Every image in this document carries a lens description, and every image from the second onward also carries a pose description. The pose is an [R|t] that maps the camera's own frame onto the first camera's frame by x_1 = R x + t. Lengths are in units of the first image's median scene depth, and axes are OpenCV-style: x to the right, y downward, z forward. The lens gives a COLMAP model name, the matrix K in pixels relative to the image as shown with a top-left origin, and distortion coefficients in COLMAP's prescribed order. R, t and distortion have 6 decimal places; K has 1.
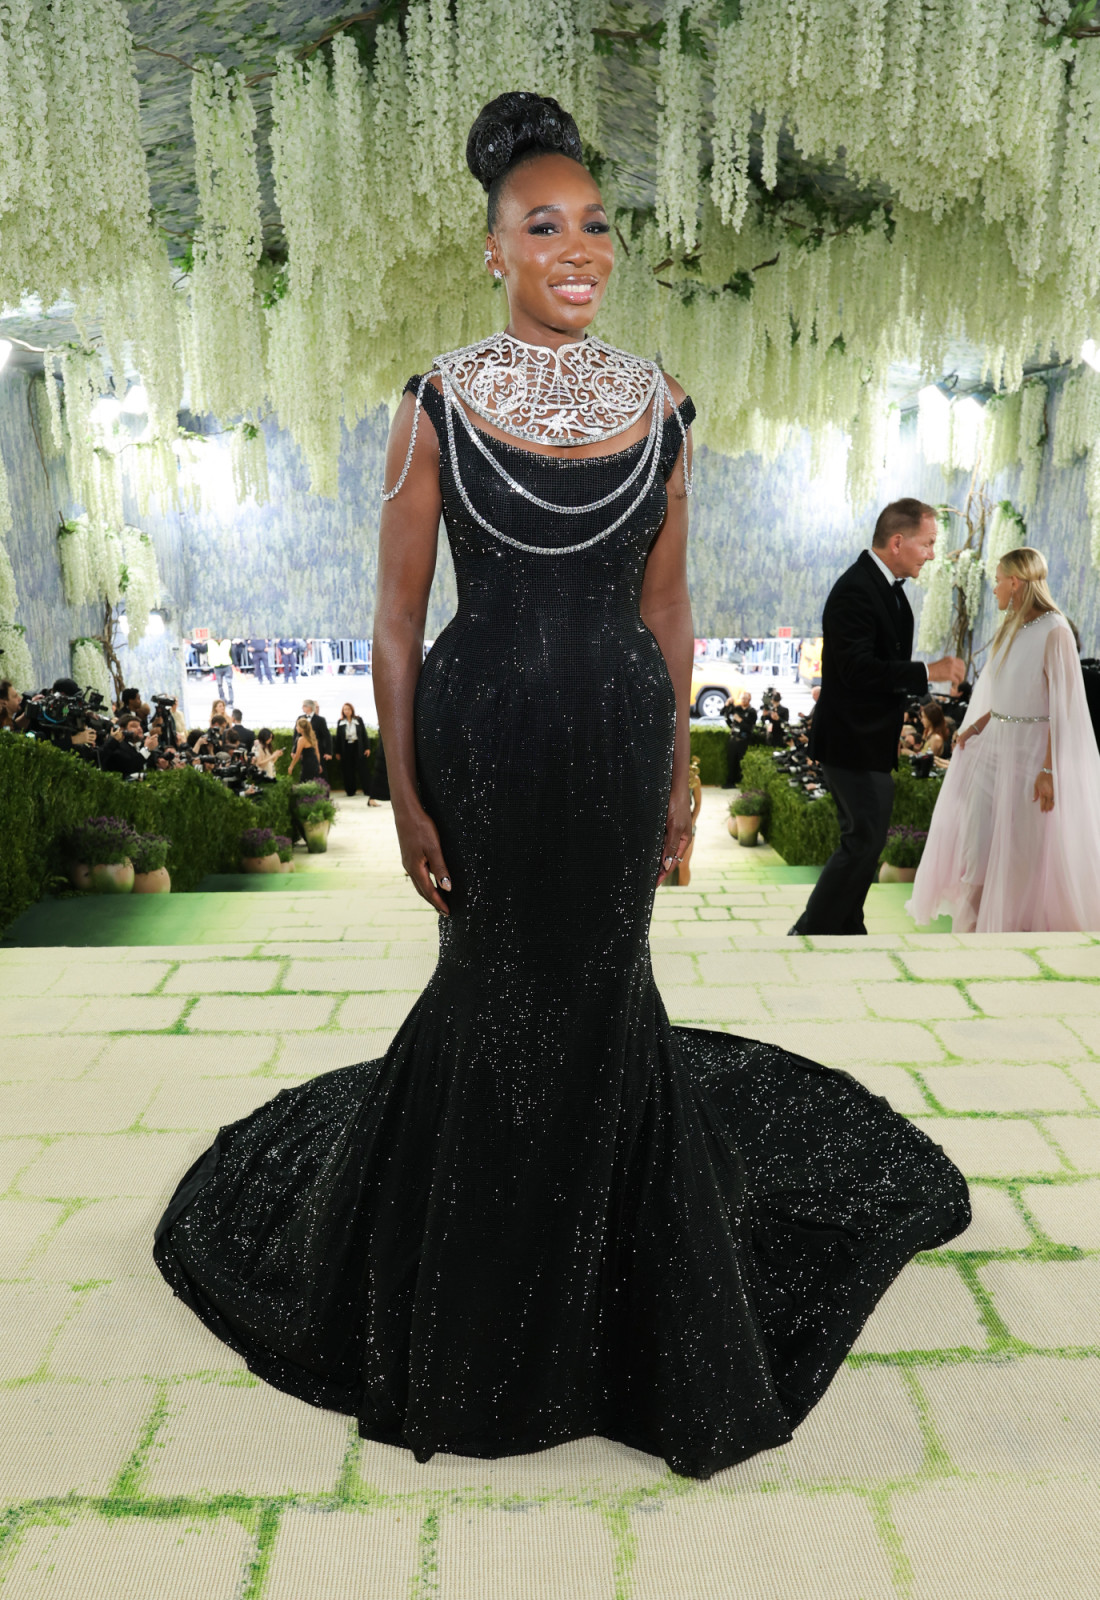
lens RADIAL K [[1006.4, 0, 550.0], [0, 1006.4, 800.0], [0, 0, 1]] dist [-0.001950, -0.003662]
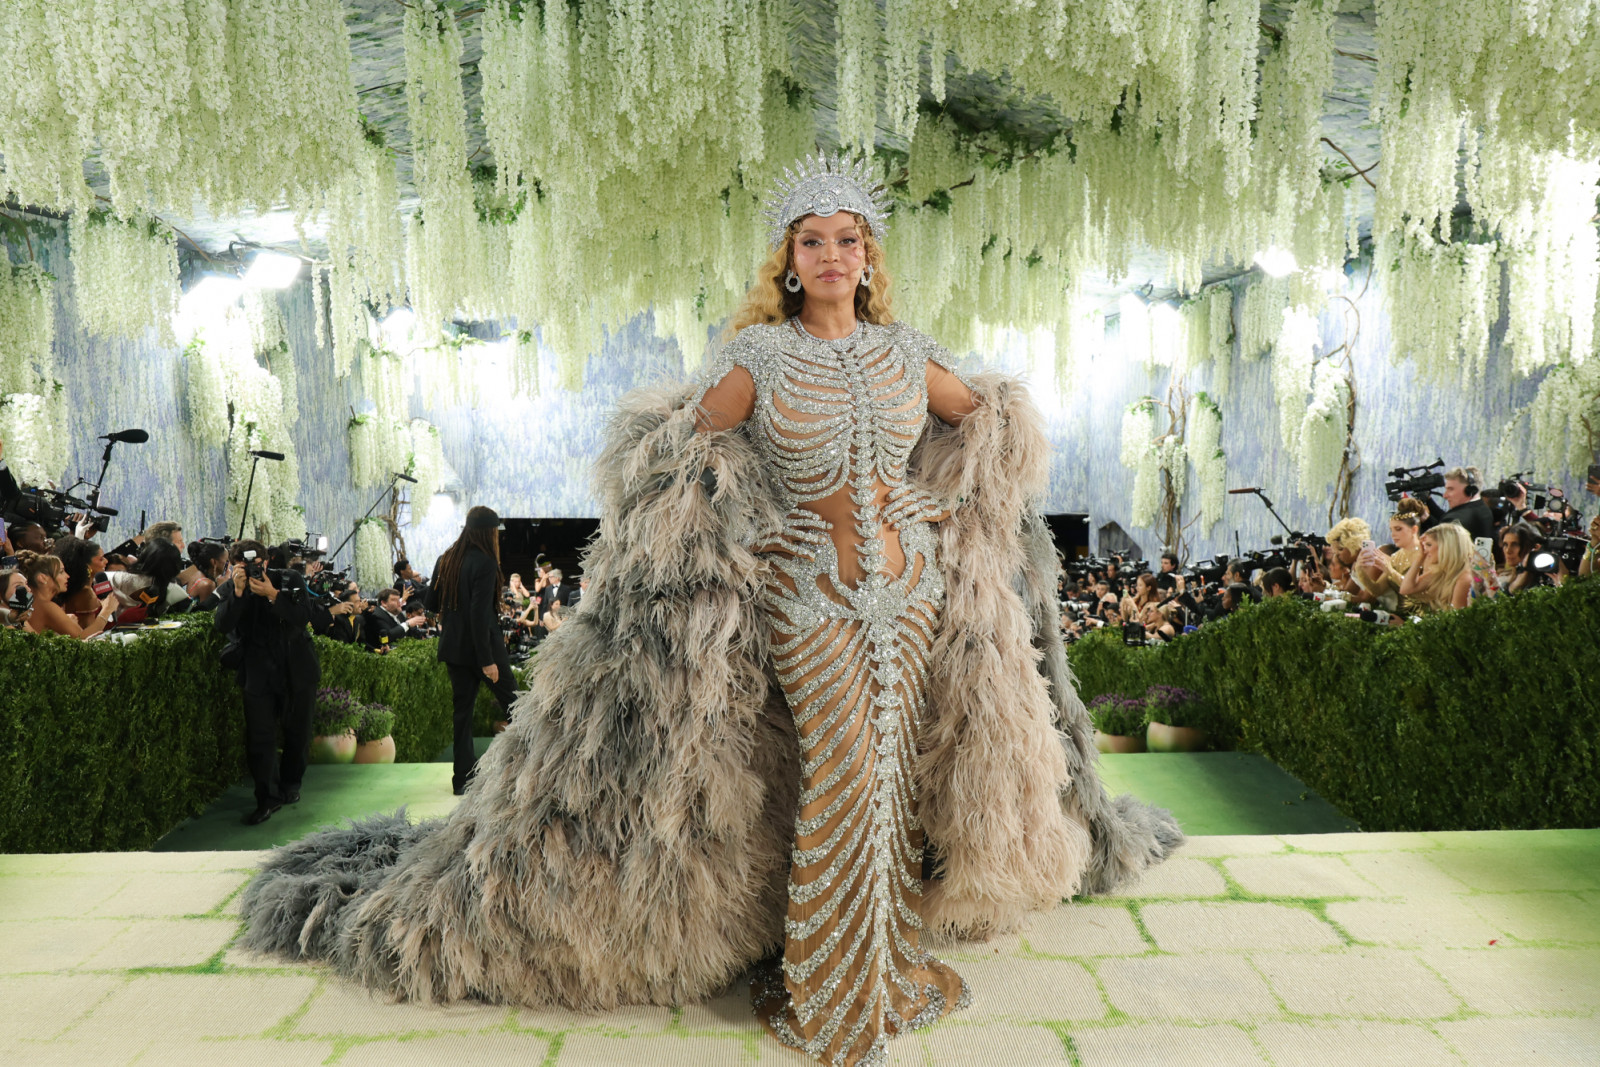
lens RADIAL K [[889.9, 0, 800.0], [0, 889.9, 533.5], [0, 0, 1]] dist [0.000829, -0.010437]
pose [[0.999781, -0.003500, -0.020631, 0.059838], [0.000600, 0.990296, -0.138971, -0.013132], [0.020917, 0.138928, 0.990082, 0.081573]]
